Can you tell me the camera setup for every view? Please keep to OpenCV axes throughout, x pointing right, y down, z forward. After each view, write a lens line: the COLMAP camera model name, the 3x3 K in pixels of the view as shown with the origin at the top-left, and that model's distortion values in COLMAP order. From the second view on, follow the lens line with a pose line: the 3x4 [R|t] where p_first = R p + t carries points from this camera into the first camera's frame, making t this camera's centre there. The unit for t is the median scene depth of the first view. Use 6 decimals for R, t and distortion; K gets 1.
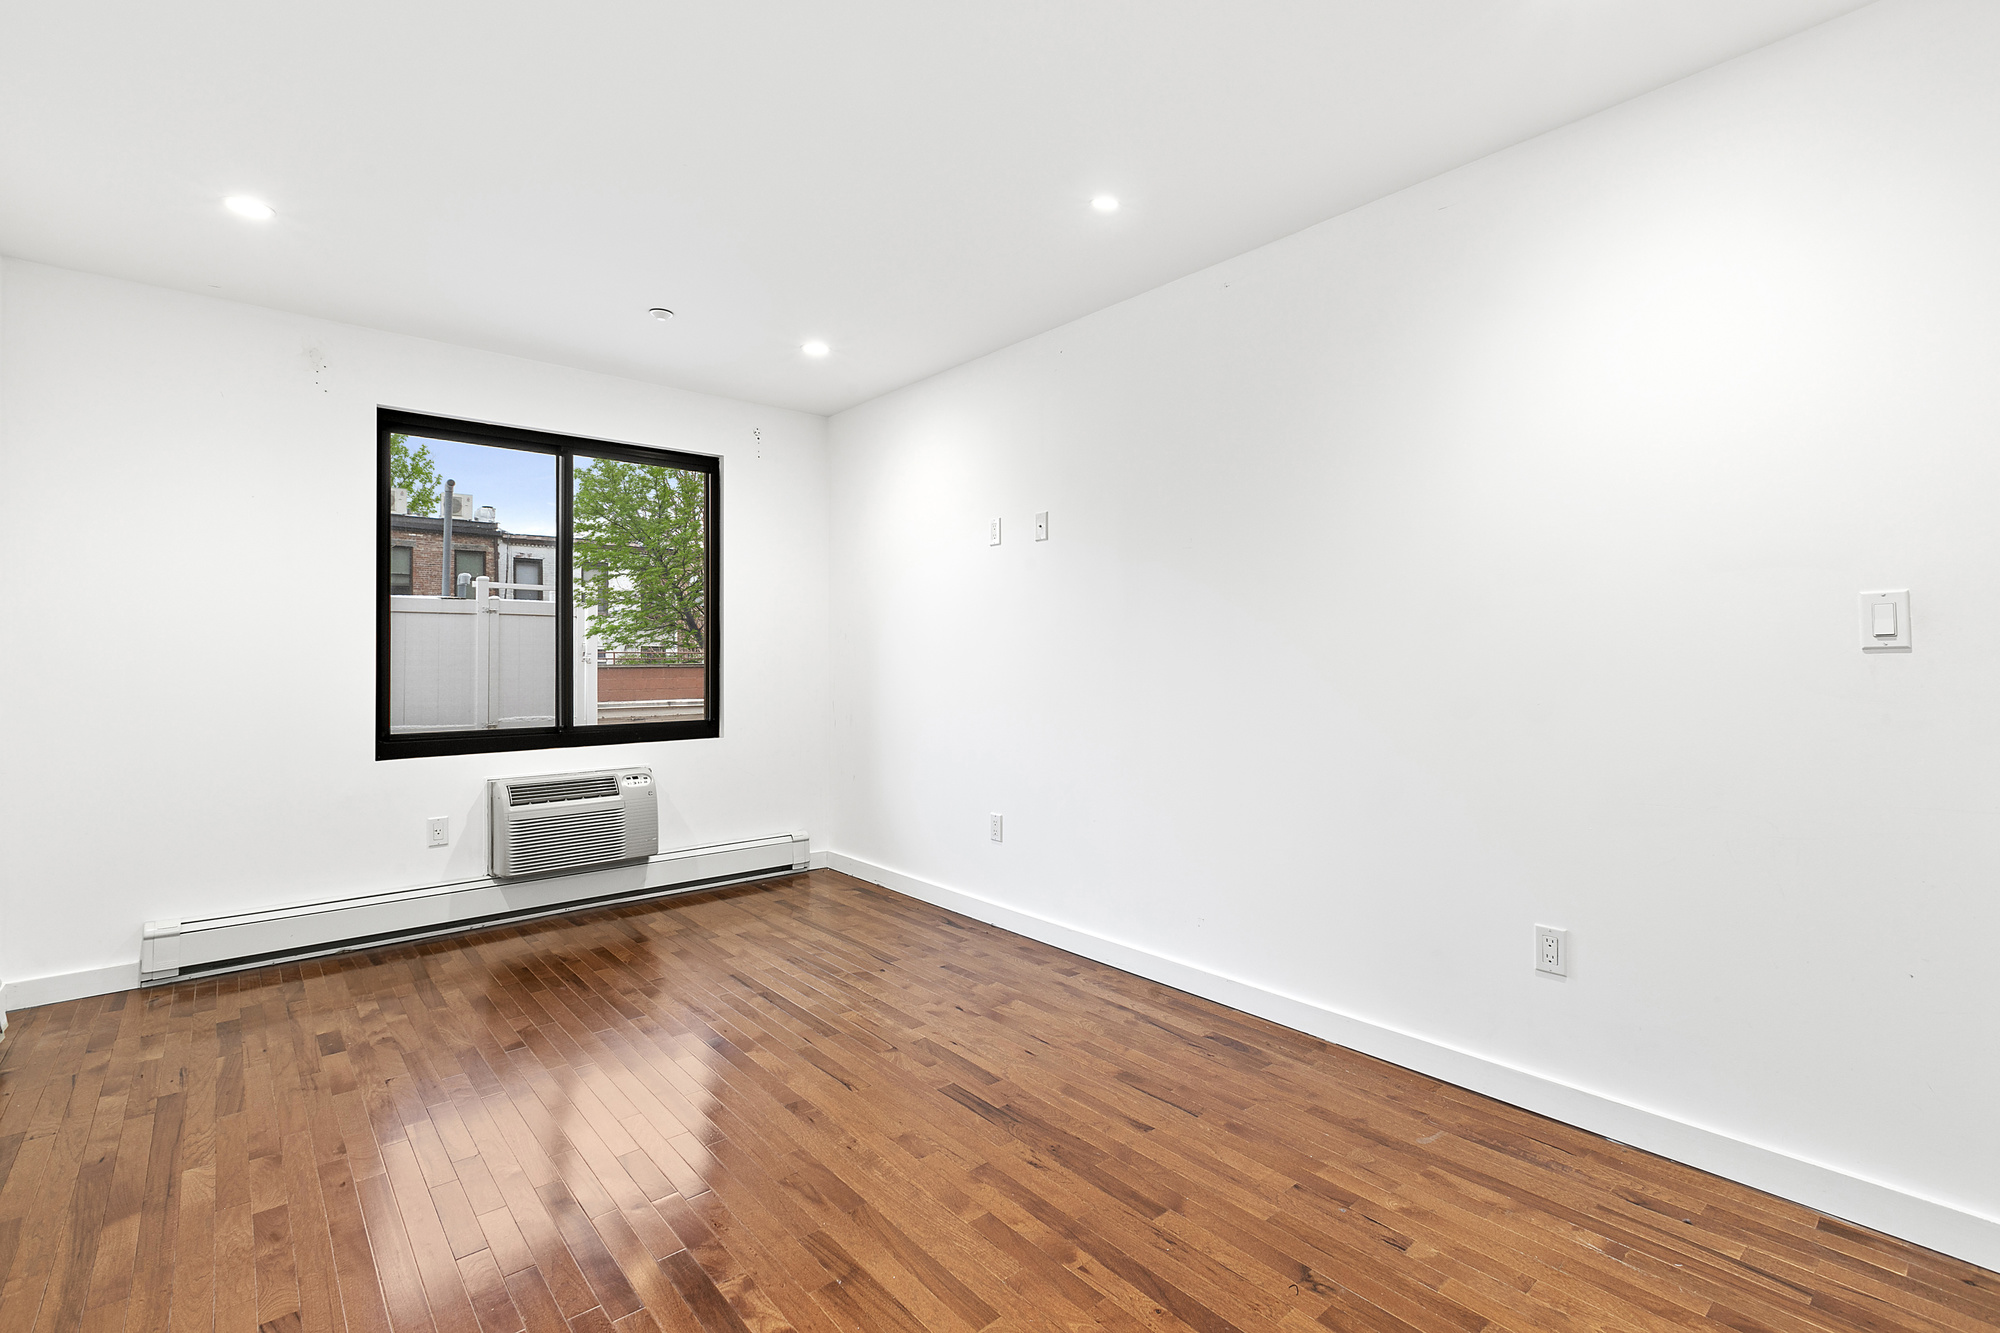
lens RADIAL K [[907.3, 0, 1000.0], [0, 907.3, 666.5], [0, 0, 1]] dist [-0.000645, 0.000038]
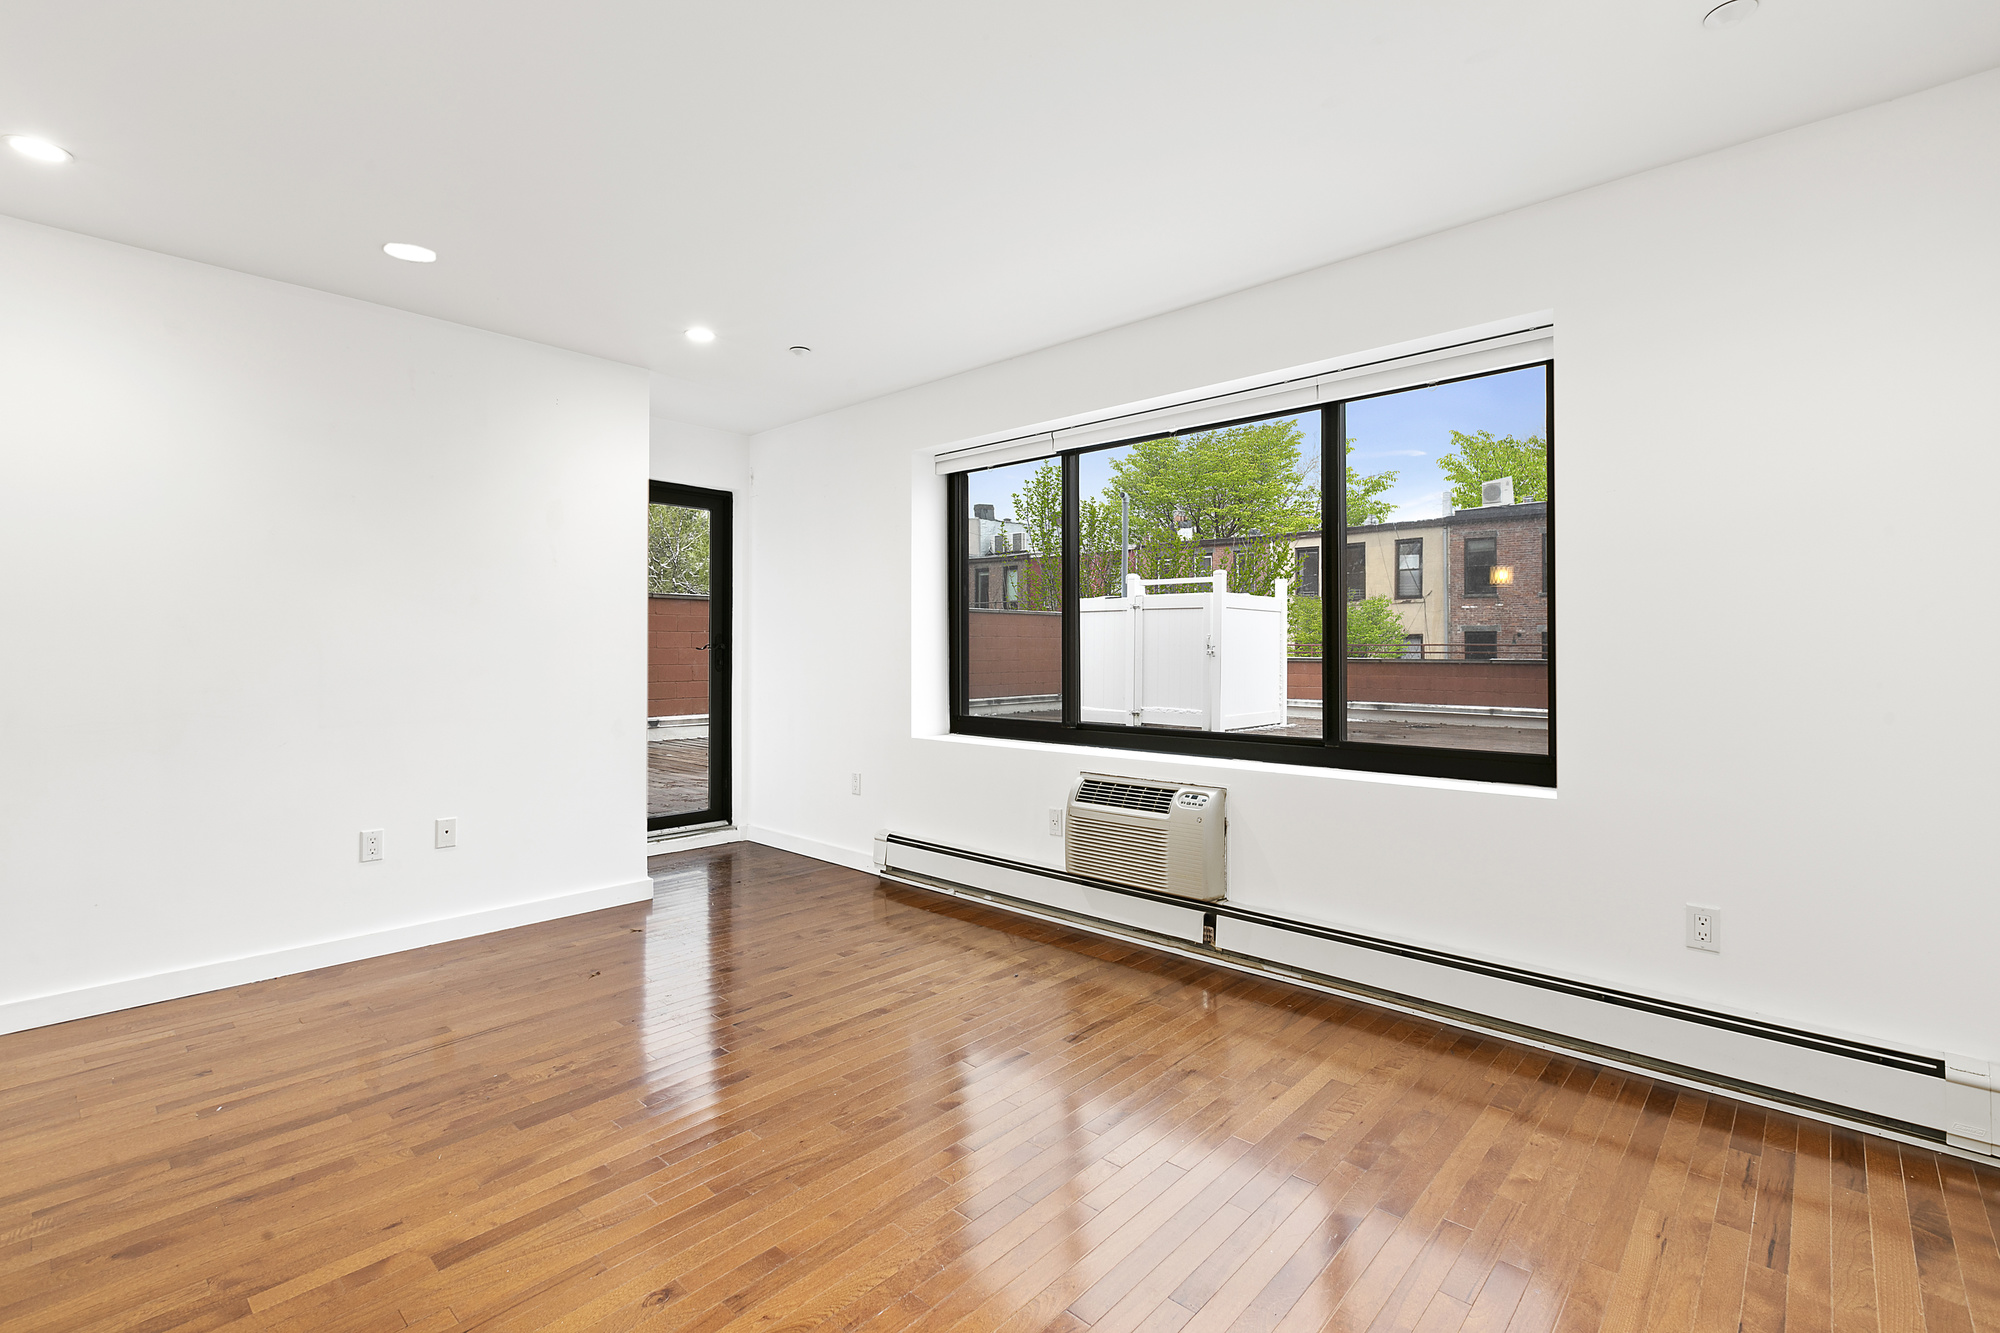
lens RADIAL K [[907.3, 0, 1000.0], [0, 907.3, 666.5], [0, 0, 1]] dist [-0.000645, 0.000038]
pose [[0.117110, -0.004416, -0.993109, 0.413061], [-0.030871, 0.999491, -0.008085, 0.016706], [0.992639, 0.031605, 0.116914, 0.736799]]
